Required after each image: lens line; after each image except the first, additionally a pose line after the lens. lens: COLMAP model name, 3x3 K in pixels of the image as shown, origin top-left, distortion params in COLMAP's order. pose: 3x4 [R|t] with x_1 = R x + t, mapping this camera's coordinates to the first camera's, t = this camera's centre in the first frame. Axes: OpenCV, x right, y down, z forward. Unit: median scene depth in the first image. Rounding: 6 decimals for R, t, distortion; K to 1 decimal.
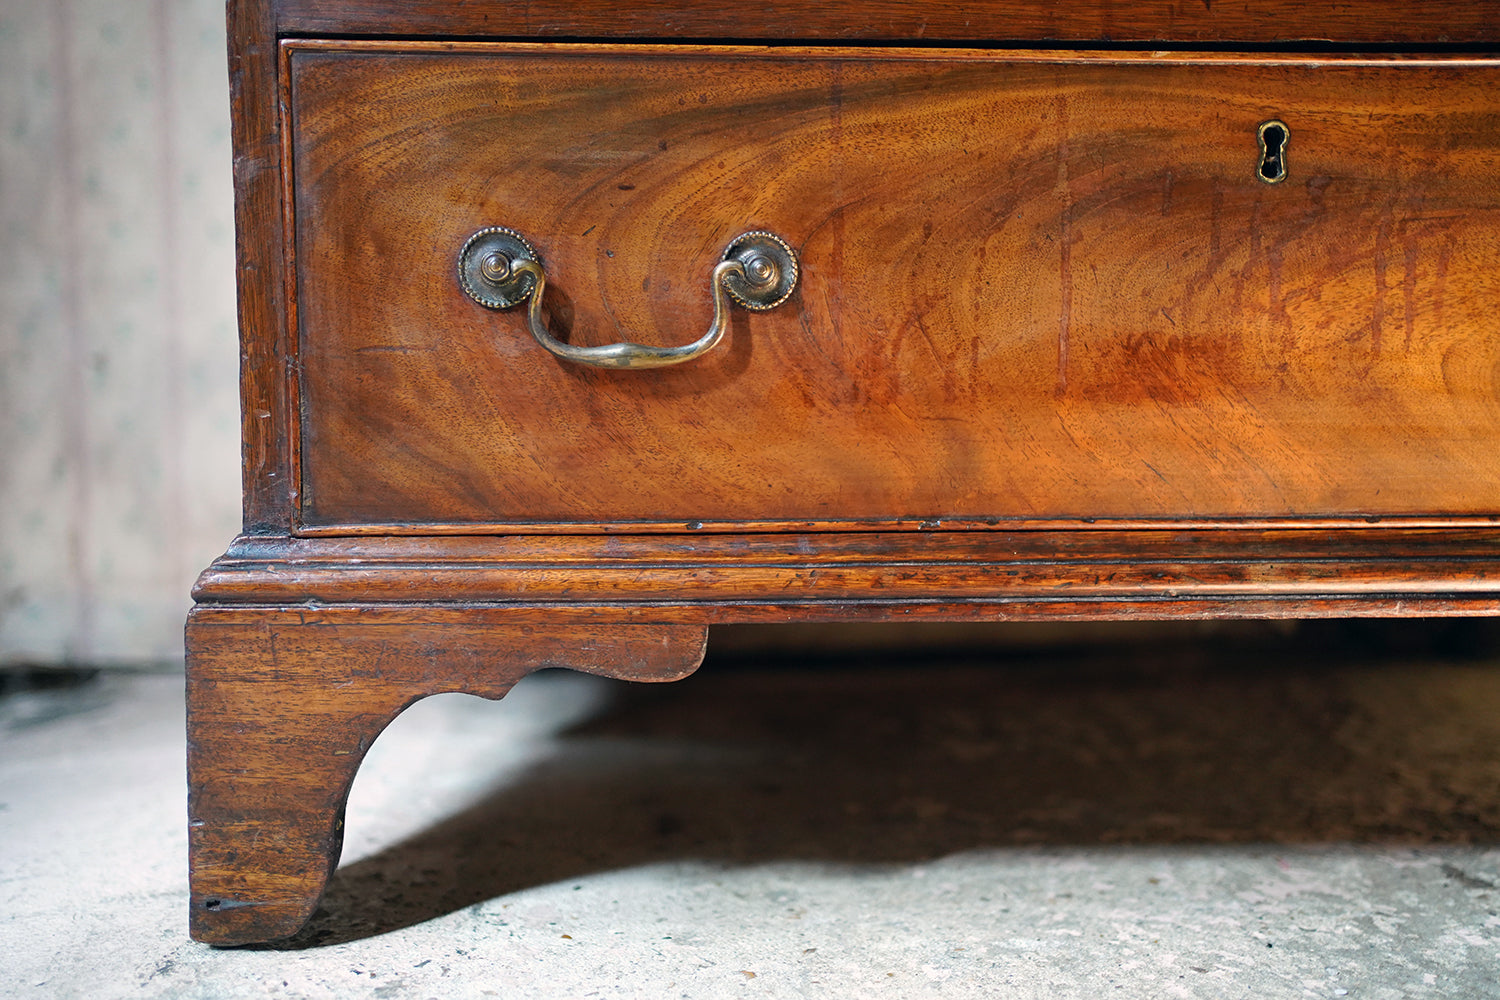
lens RADIAL K [[1535.0, 0, 736.1], [0, 1535.0, 505.0], [0, 0, 1]] dist [0.014121, 0.000000]
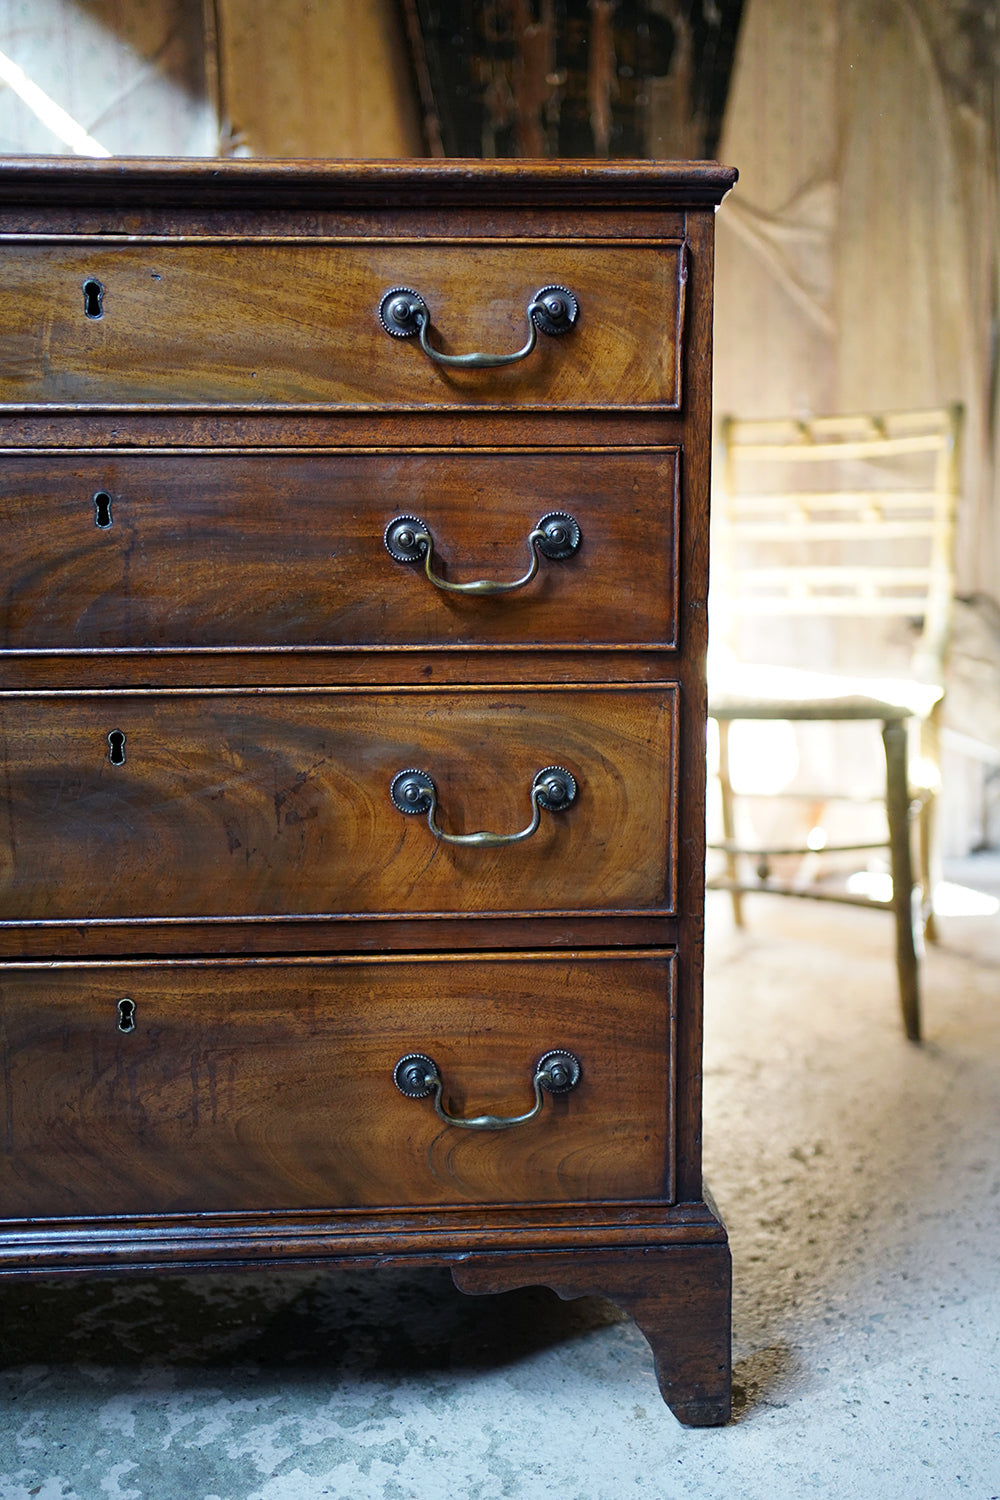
lens RADIAL K [[1535.0, 0, 518.6], [0, 1535.0, 749.9], [0, 0, 1]] dist [0.014121, 0.000000]
pose [[0.999960, -0.002633, -0.008492, 0.806139], [0.003025, 0.998916, 0.046447, -0.607625], [0.008361, -0.046471, 0.998885, -0.719604]]
